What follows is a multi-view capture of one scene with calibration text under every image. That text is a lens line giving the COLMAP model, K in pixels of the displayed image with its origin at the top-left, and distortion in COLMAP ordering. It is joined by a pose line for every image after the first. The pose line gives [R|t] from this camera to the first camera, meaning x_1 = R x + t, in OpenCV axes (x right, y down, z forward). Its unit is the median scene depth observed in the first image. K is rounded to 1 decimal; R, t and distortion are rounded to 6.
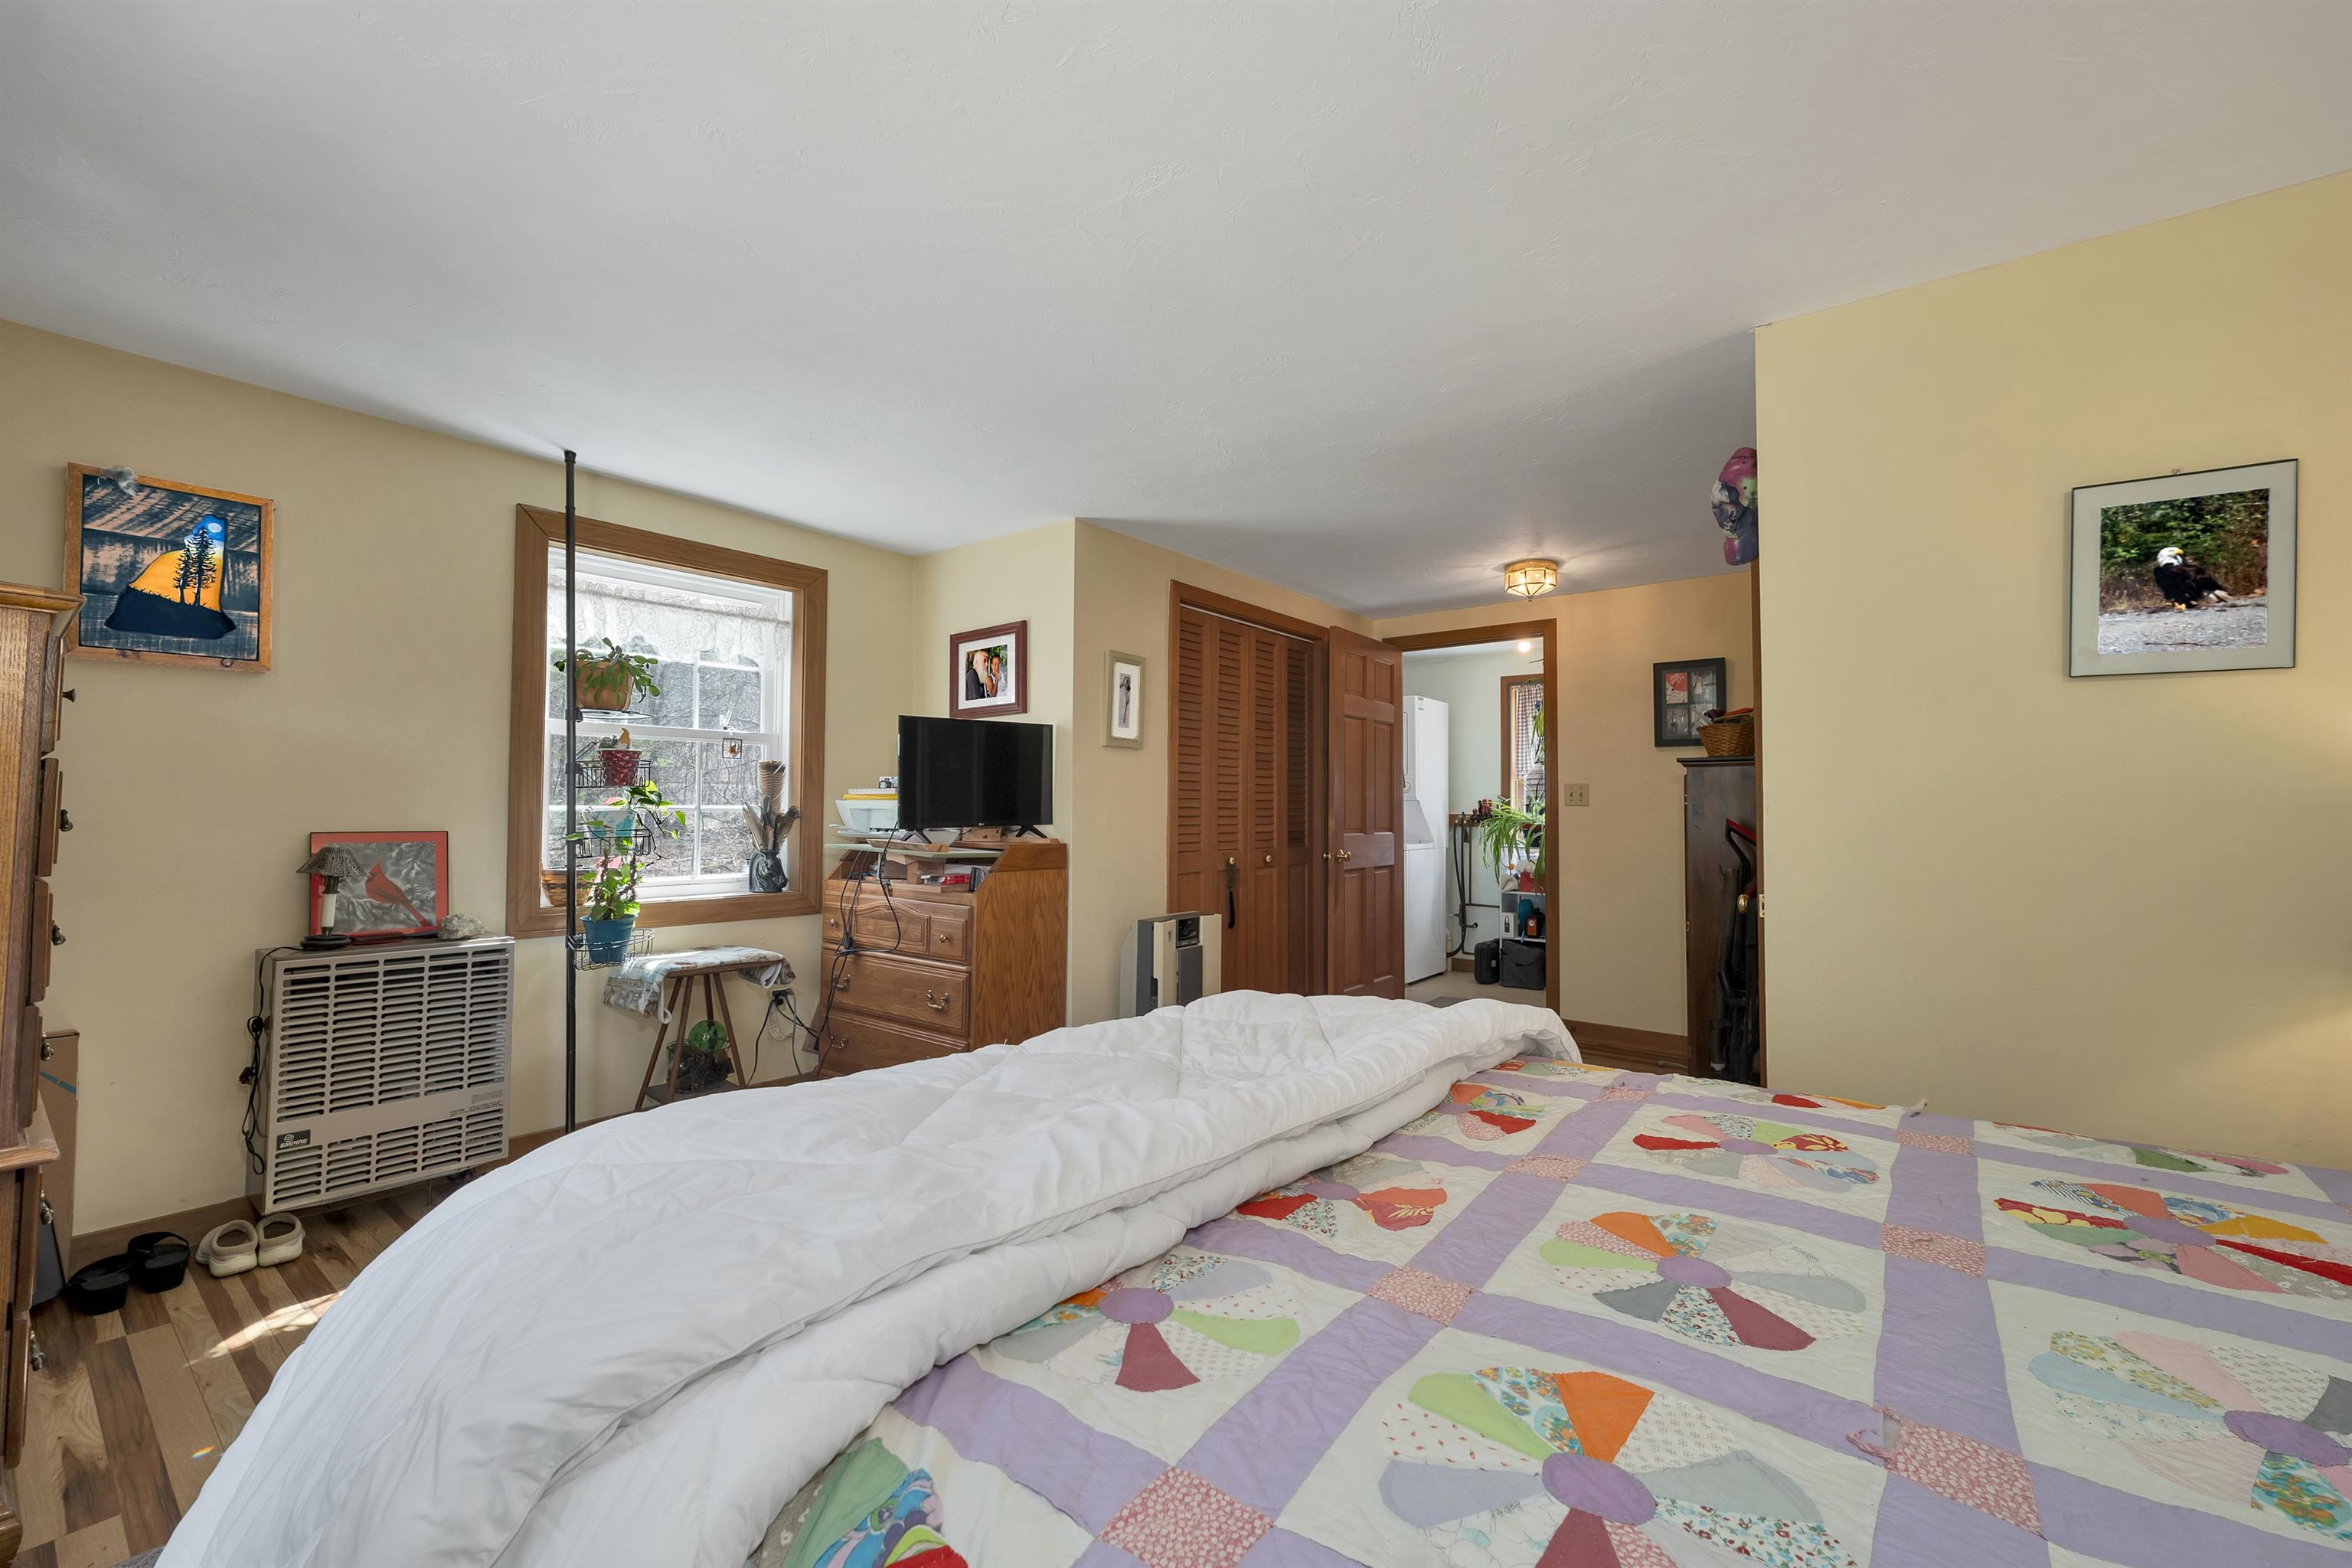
lens RADIAL K [[970.7, 0, 1179.0], [0, 970.7, 791.8], [0, 0, 1]] dist [0.001535, -0.000163]
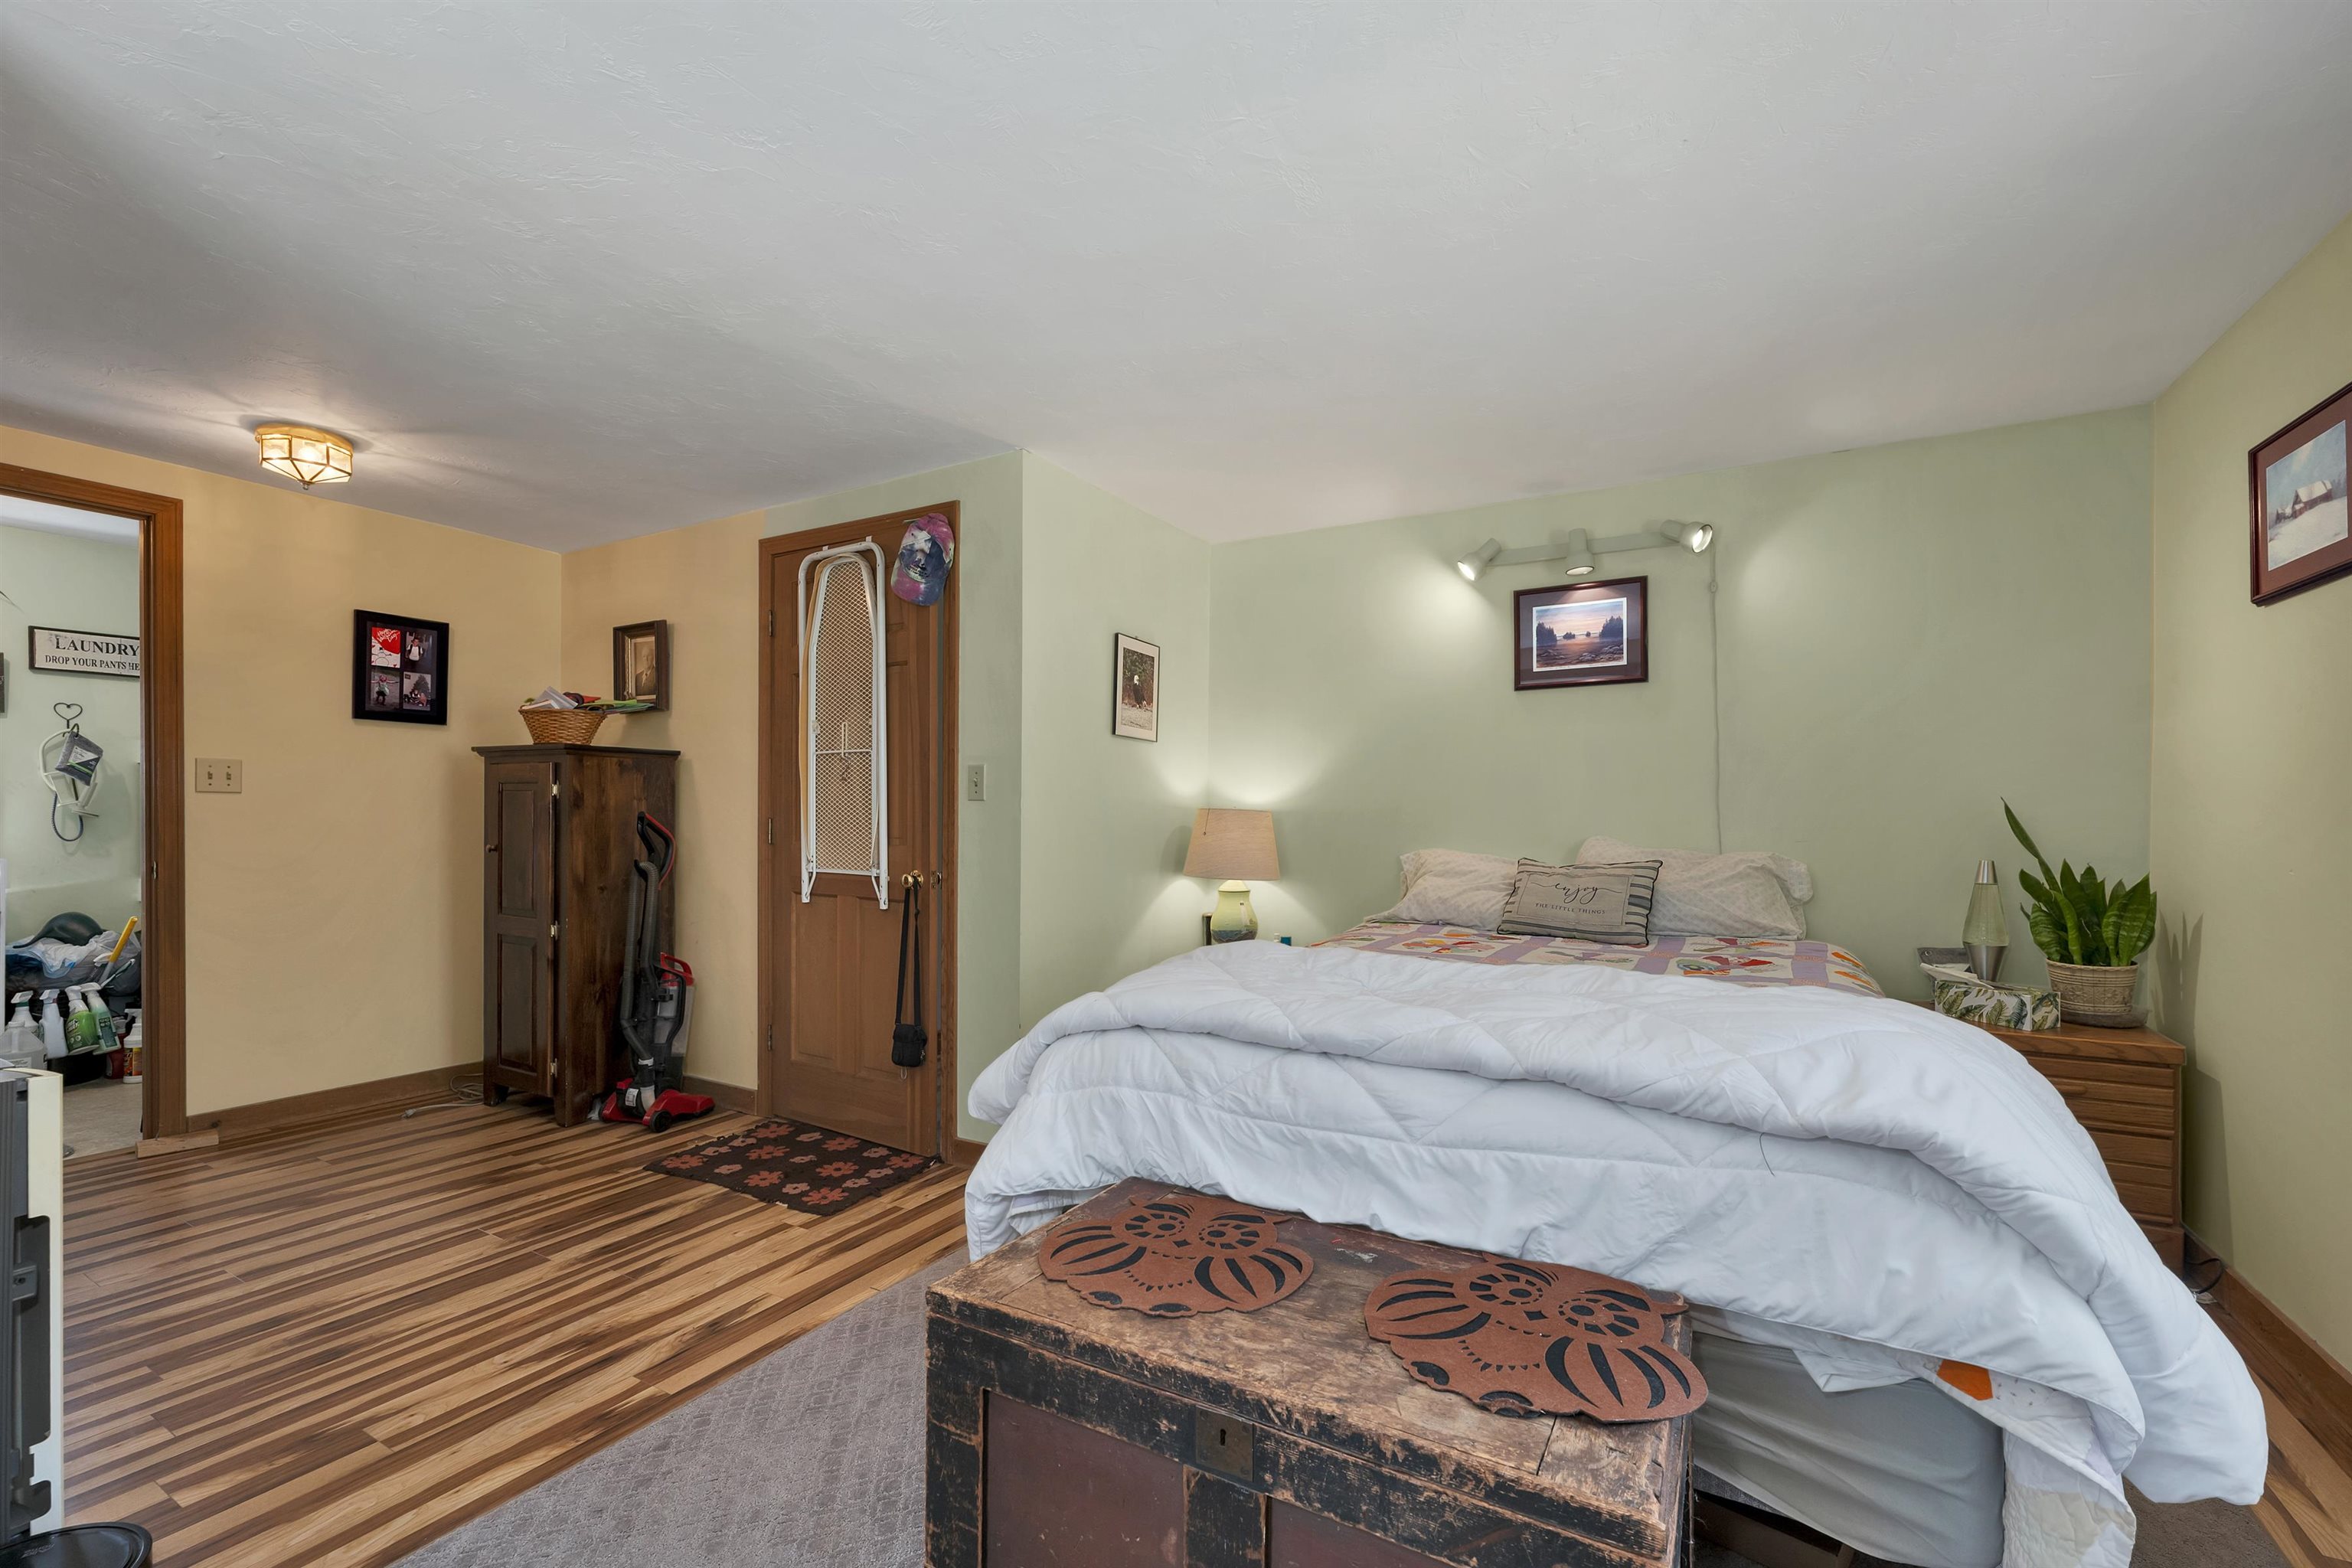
lens RADIAL K [[970.7, 0, 1172.2], [0, 970.7, 806.7], [0, 0, 1]] dist [0.001535, -0.000163]
pose [[-0.139575, -0.005118, 0.990198, -0.270601], [-0.028541, 0.999592, 0.001144, 0.003287], [-0.989800, -0.028102, -0.139664, 0.340928]]
